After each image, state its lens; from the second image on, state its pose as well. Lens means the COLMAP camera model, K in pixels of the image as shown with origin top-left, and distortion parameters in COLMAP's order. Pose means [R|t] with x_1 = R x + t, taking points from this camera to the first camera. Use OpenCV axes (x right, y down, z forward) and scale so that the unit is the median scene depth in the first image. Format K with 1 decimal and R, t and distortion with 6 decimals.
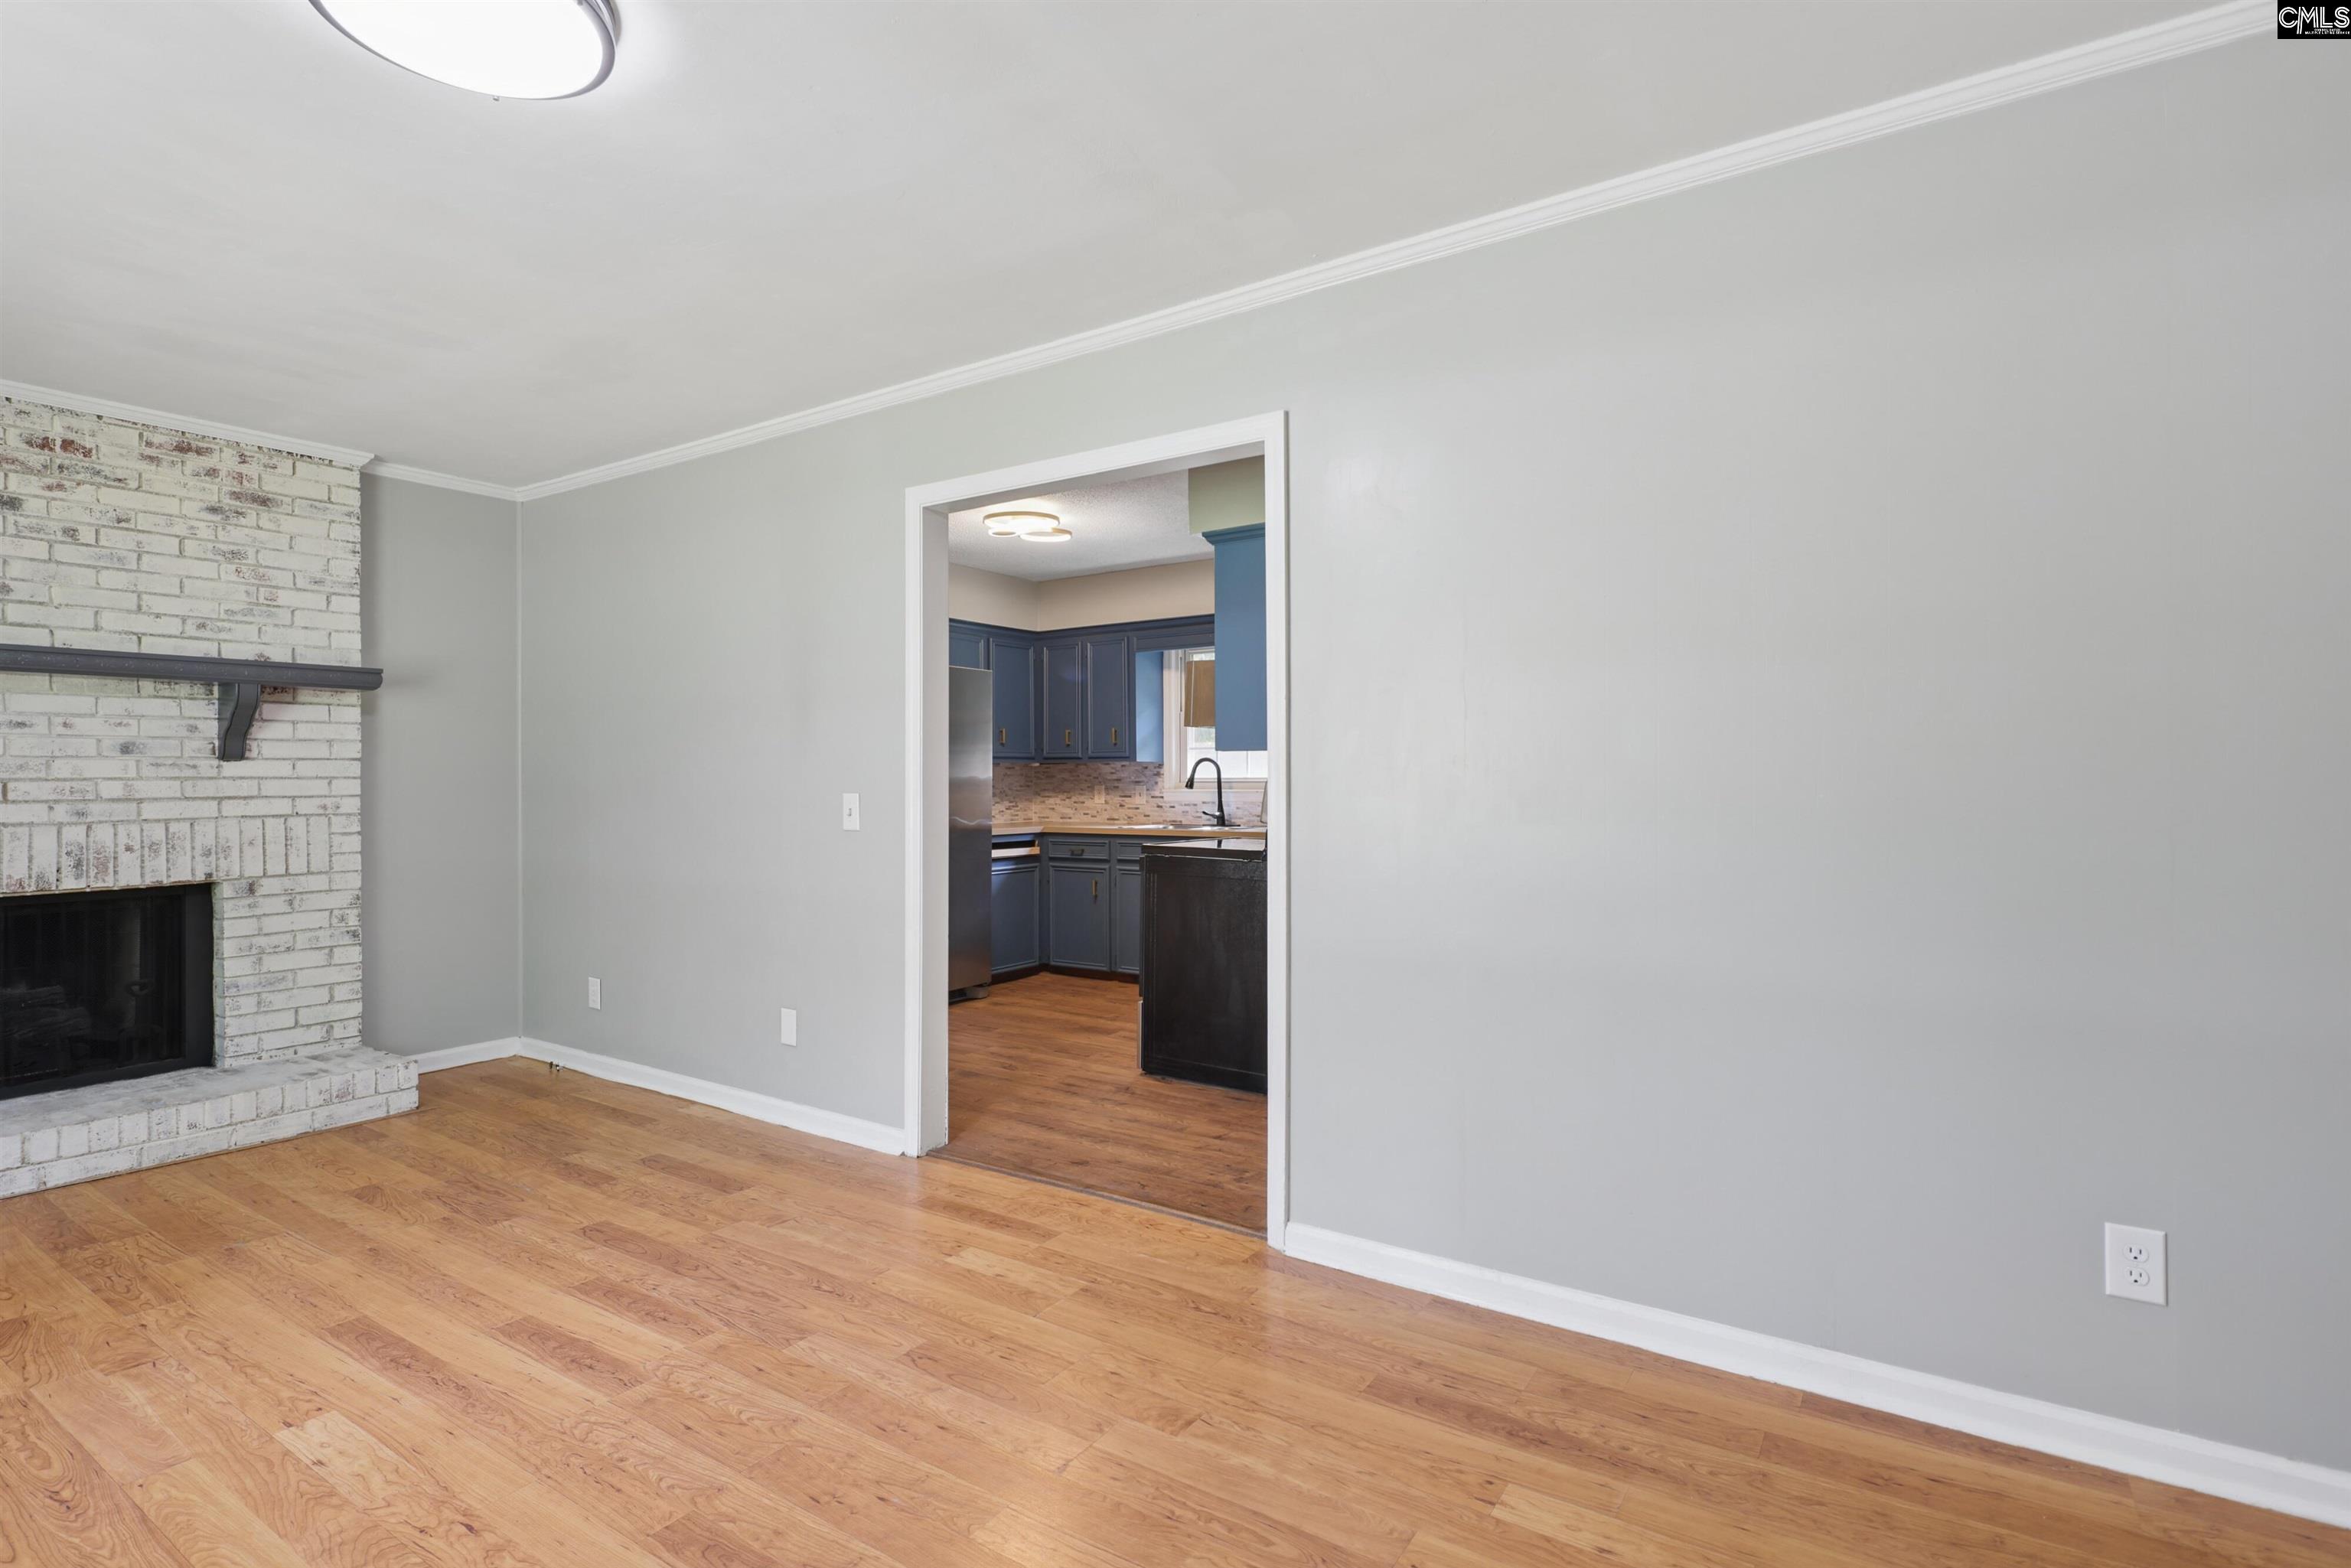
lens RADIAL K [[1137.3, 0, 1165.7], [0, 1137.3, 775.0], [0, 0, 1]] dist [0.011145, -0.008580]
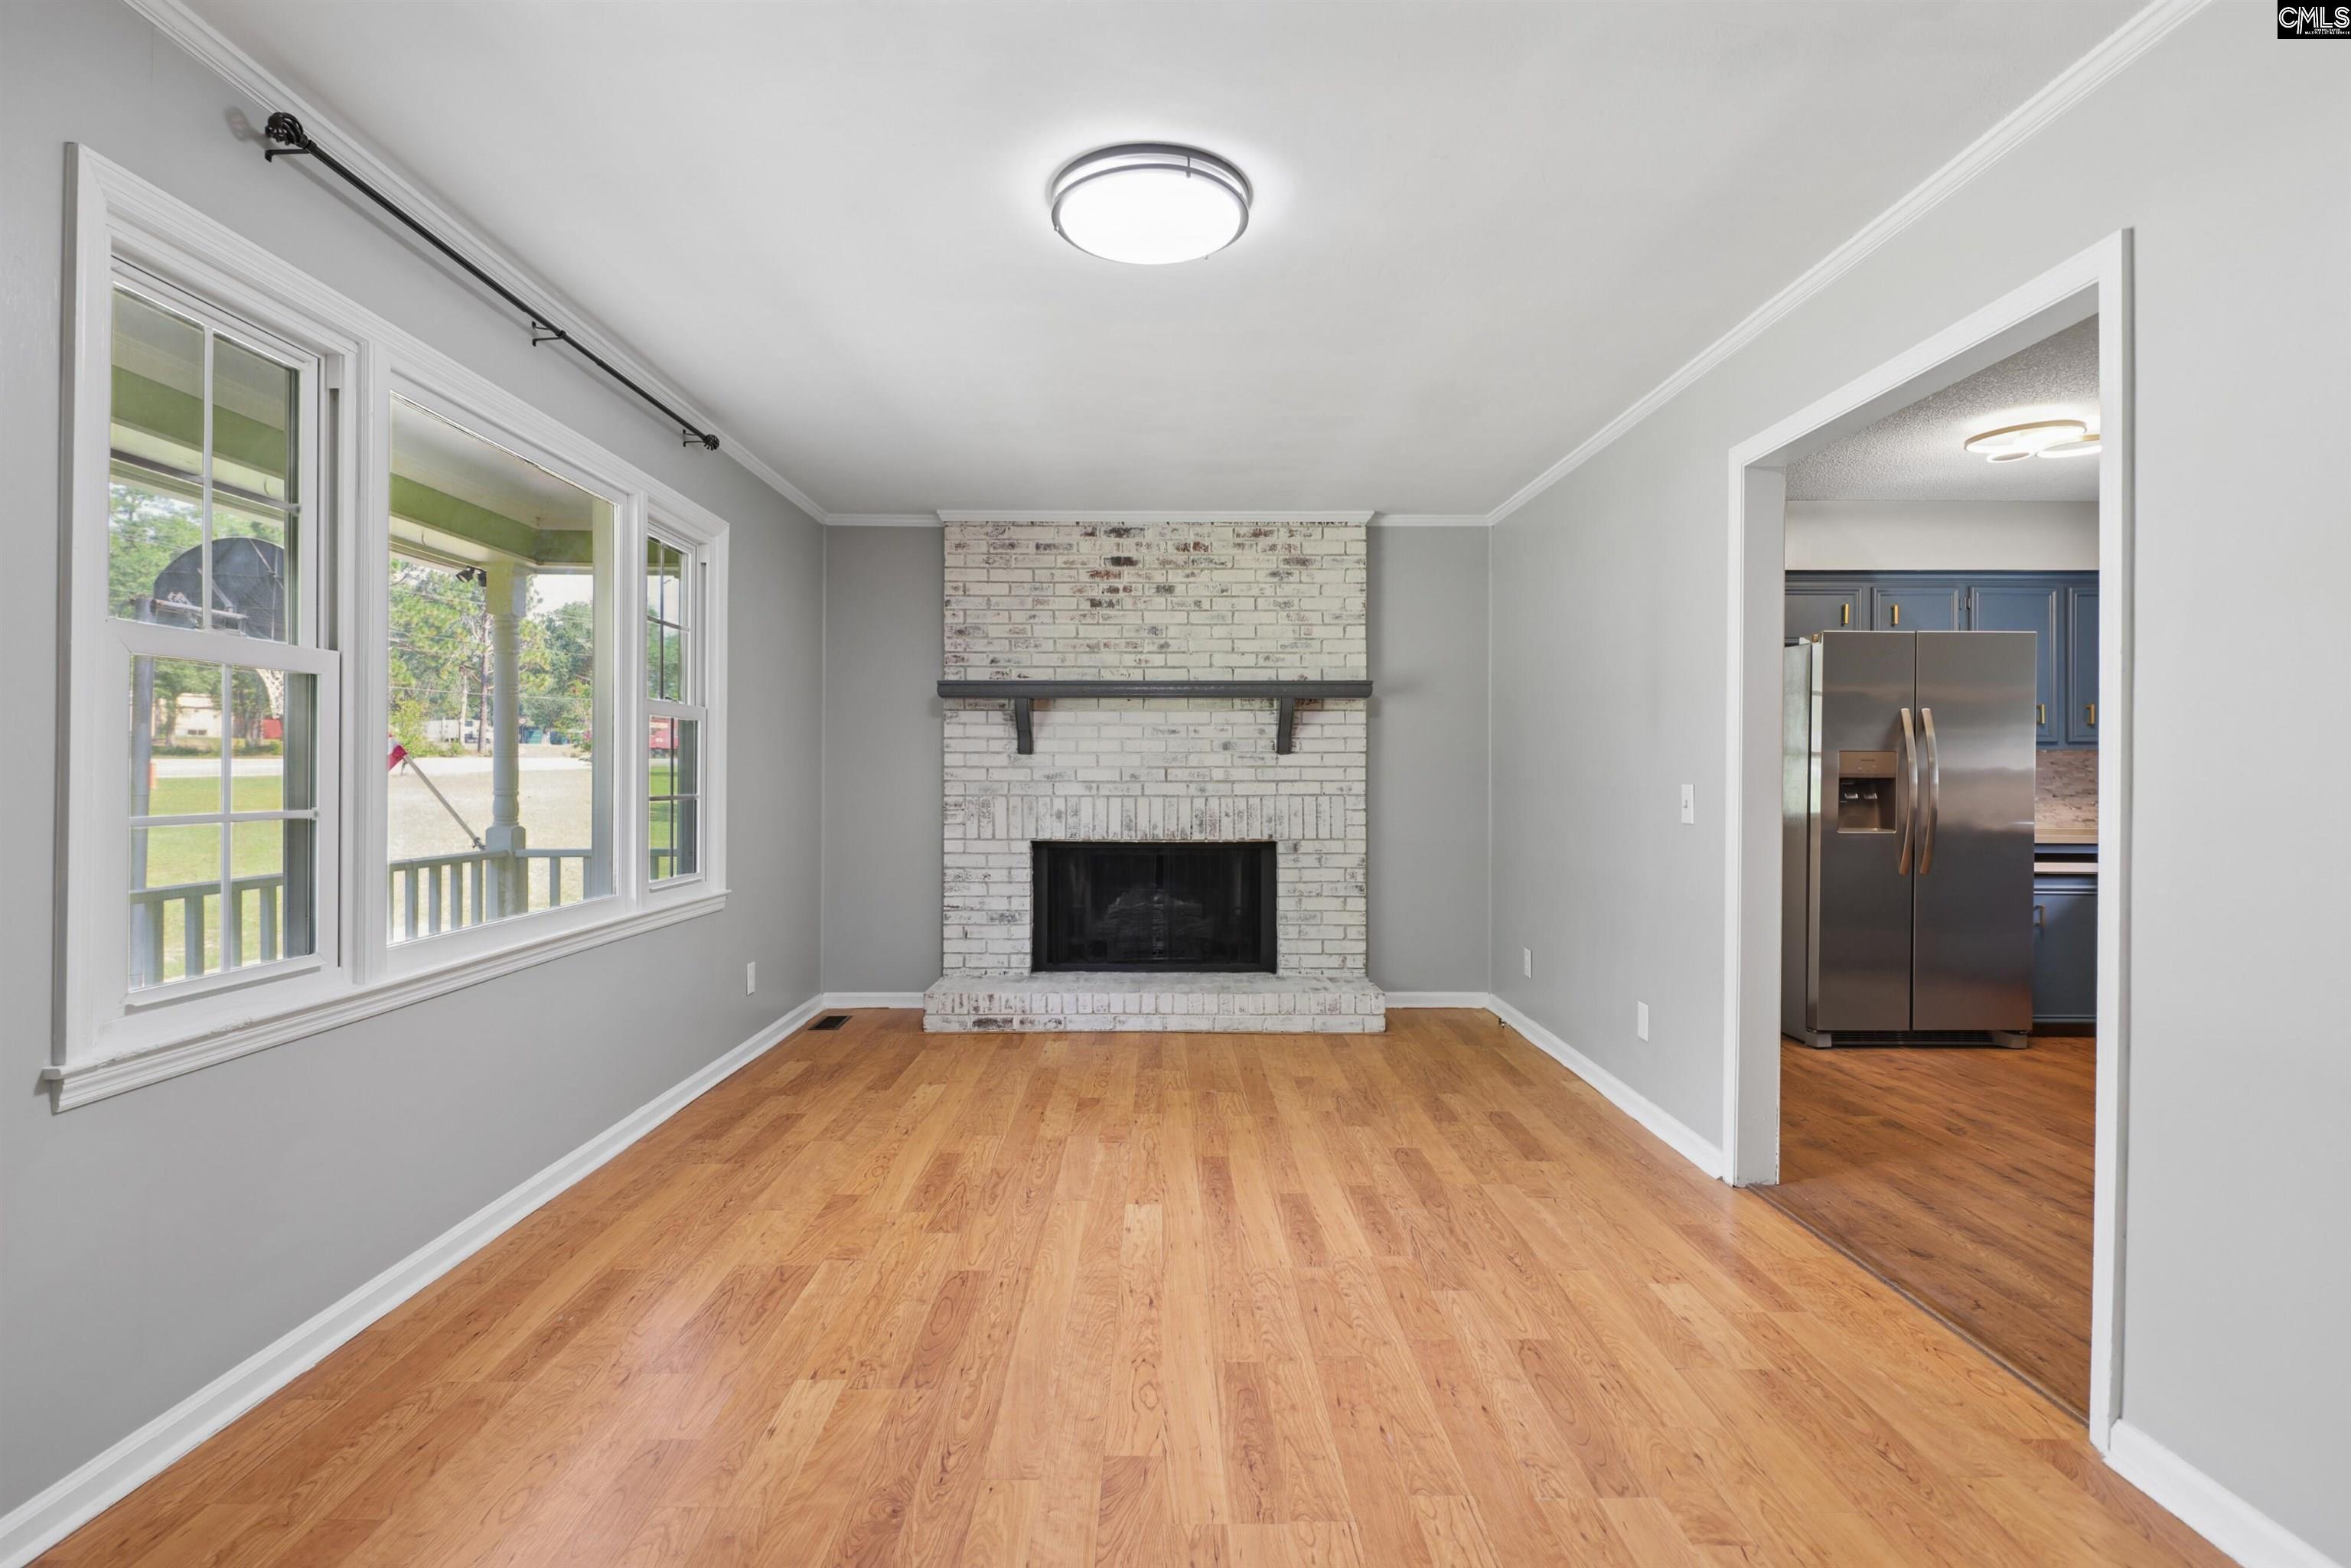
lens RADIAL K [[1147.2, 0, 1165.0], [0, 1147.2, 773.5], [0, 0, 1]] dist [-0.000229, -0.001508]
pose [[0.562623, 0.007426, -0.826680, 0.270039], [-0.001978, 0.999969, 0.007636, 0.000656], [0.826711, -0.002661, 0.562620, 0.109239]]
